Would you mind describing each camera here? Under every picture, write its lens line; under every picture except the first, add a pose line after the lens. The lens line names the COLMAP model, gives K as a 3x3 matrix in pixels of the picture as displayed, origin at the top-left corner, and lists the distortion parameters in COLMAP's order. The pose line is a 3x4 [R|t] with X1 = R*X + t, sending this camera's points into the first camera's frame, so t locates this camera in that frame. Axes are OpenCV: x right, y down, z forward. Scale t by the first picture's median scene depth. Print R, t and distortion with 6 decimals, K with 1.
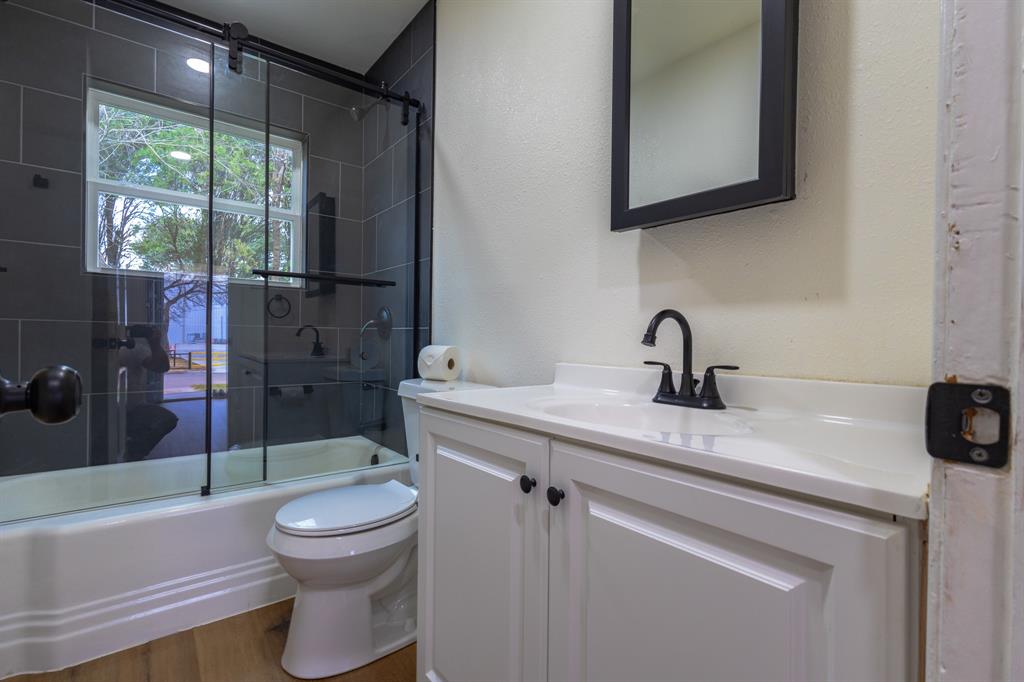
lens RADIAL K [[470.5, 0, 514.8], [0, 470.5, 340.2], [0, 0, 1]] dist [0.007499, -0.002148]
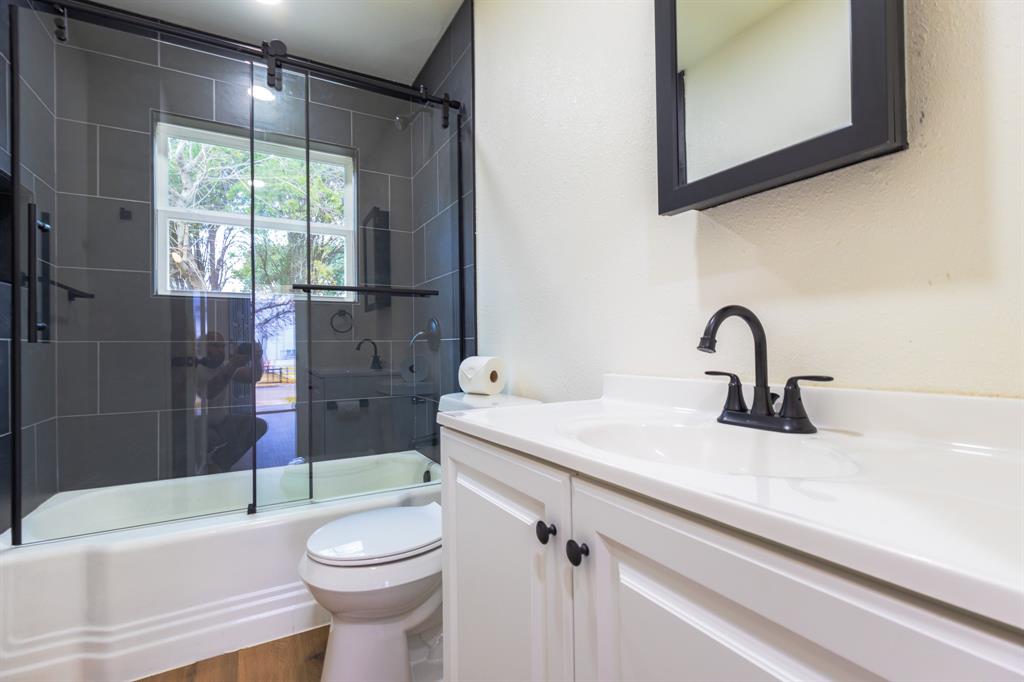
lens RADIAL K [[470.5, 0, 513.5], [0, 470.5, 340.6], [0, 0, 1]] dist [0.007499, -0.002148]
pose [[0.987778, -0.028848, -0.153175, 0.049095], [0.026075, 0.999458, -0.020083, -0.000148], [0.153671, 0.015843, 0.987995, 0.097695]]
